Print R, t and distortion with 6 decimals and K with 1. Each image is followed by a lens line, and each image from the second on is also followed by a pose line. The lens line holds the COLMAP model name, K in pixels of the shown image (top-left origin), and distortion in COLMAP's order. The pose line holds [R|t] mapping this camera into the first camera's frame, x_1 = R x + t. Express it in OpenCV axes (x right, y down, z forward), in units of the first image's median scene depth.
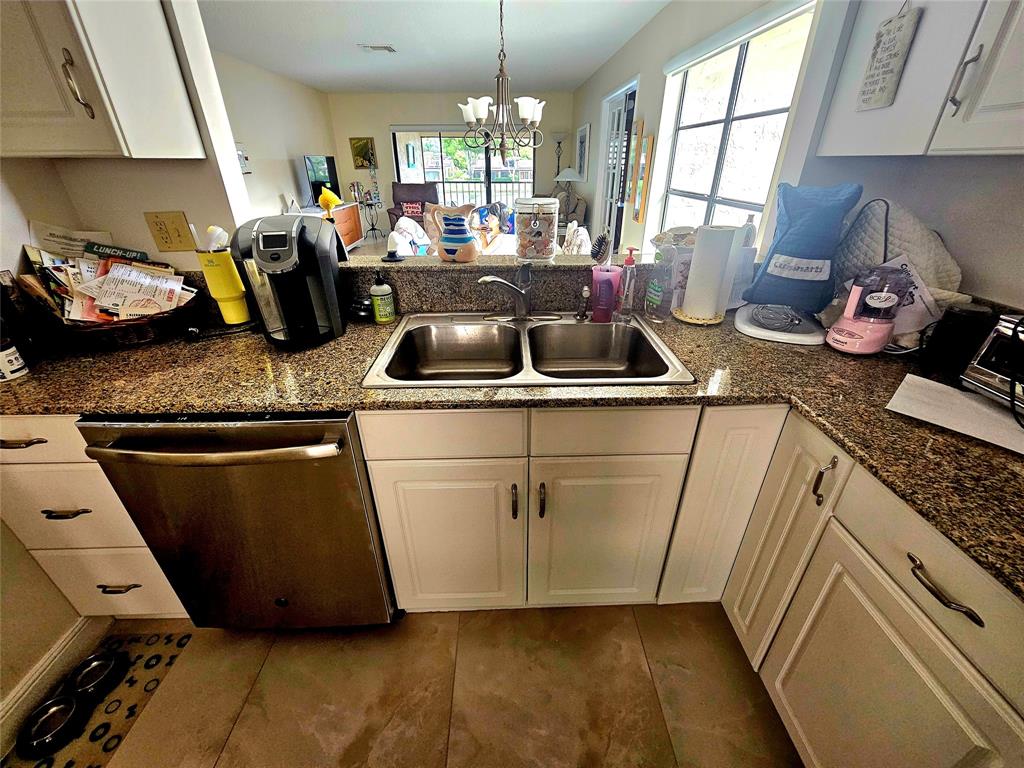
lens RADIAL K [[419.7, 0, 515.6], [0, 419.7, 384.8], [0, 0, 1]] dist [-0.003157, 0.000031]
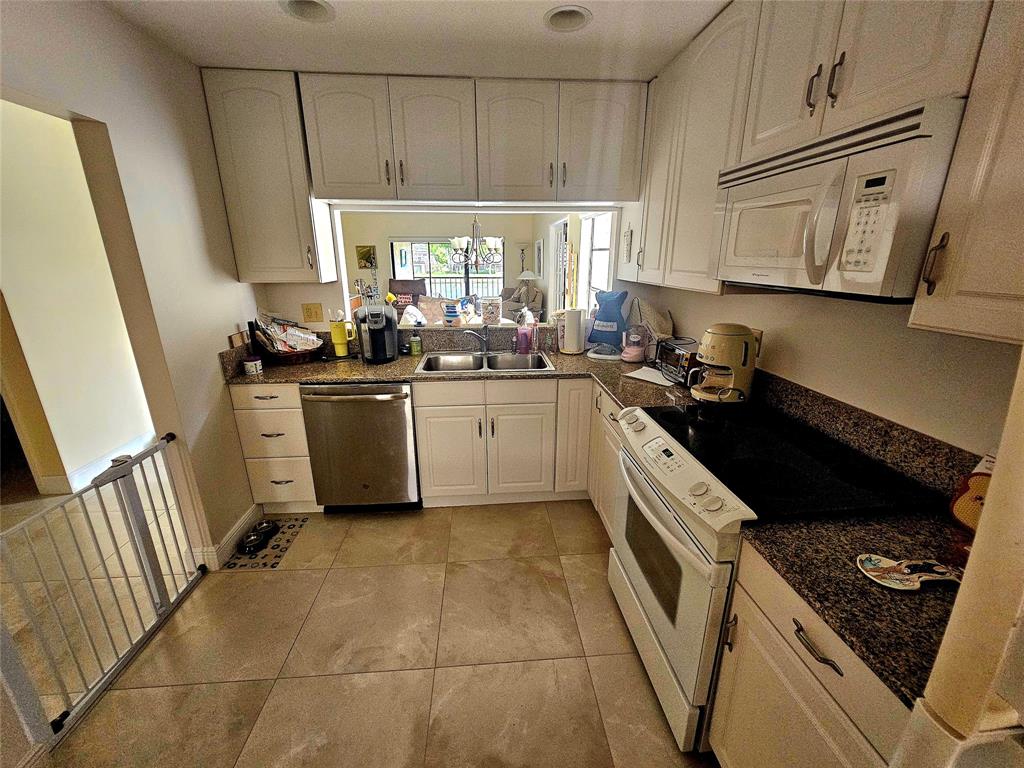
lens RADIAL K [[419.7, 0, 515.6], [0, 419.7, 384.8], [0, 0, 1]] dist [-0.003157, 0.000031]
pose [[0.998539, -0.014257, 0.052125, 0.060850], [0.023930, 0.981499, -0.189966, 0.404339], [-0.048452, 0.190936, 0.980406, -1.019060]]
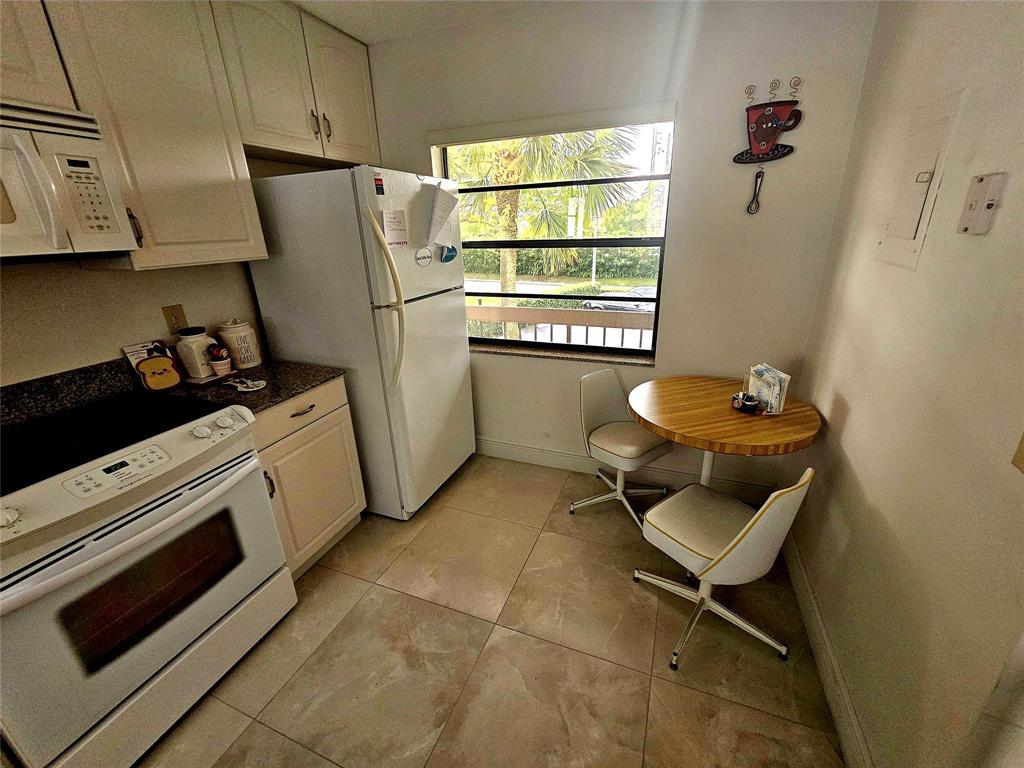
lens RADIAL K [[419.7, 0, 515.6], [0, 419.7, 384.8], [0, 0, 1]] dist [-0.003157, 0.000031]
pose [[-0.919373, -0.106453, 0.378709, -0.567814], [0.214972, 0.670281, 0.710289, -0.170264], [-0.329454, 0.734433, -0.593354, 0.162063]]
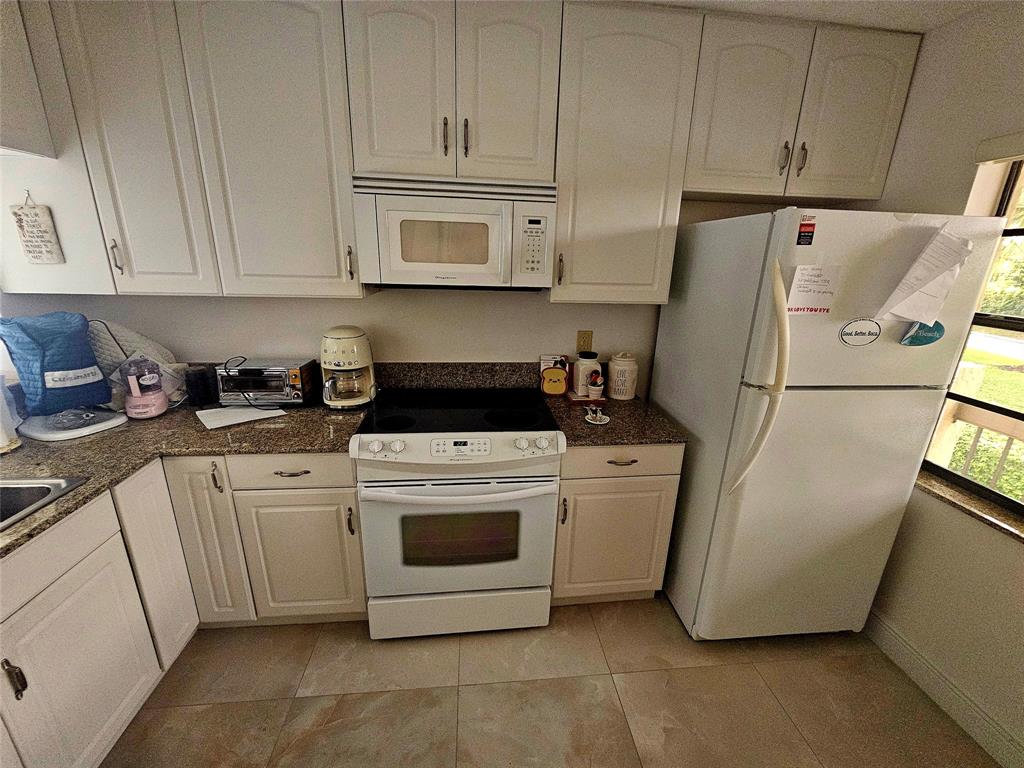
lens RADIAL K [[419.7, 0, 515.6], [0, 419.7, 384.8], [0, 0, 1]] dist [-0.003157, 0.000031]
pose [[-0.076624, -0.290156, 0.953907, -0.578961], [0.444040, 0.846675, 0.293207, -0.032481], [-0.892725, 0.446040, 0.063965, -0.239246]]
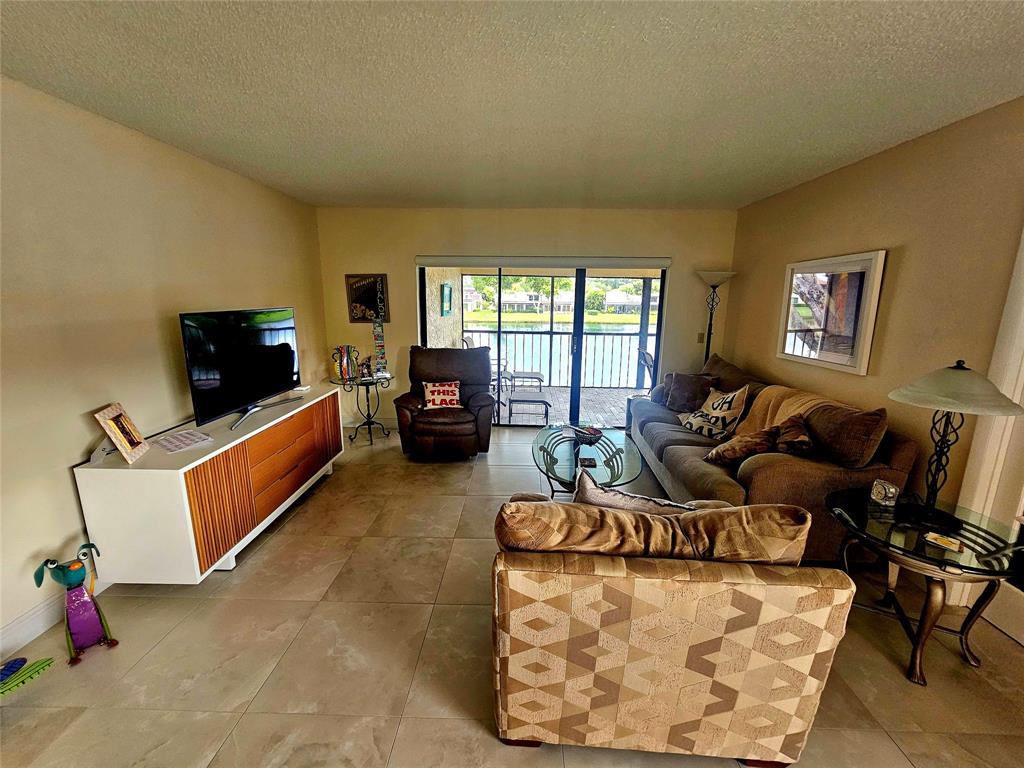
lens RADIAL K [[419.7, 0, 515.6], [0, 419.7, 384.8], [0, 0, 1]] dist [-0.003157, 0.000031]
pose [[0.998914, 0.021694, -0.041243, -0.763609], [-0.032172, 0.961321, -0.273545, -1.659457], [0.033713, 0.274575, 0.960975, 2.804757]]
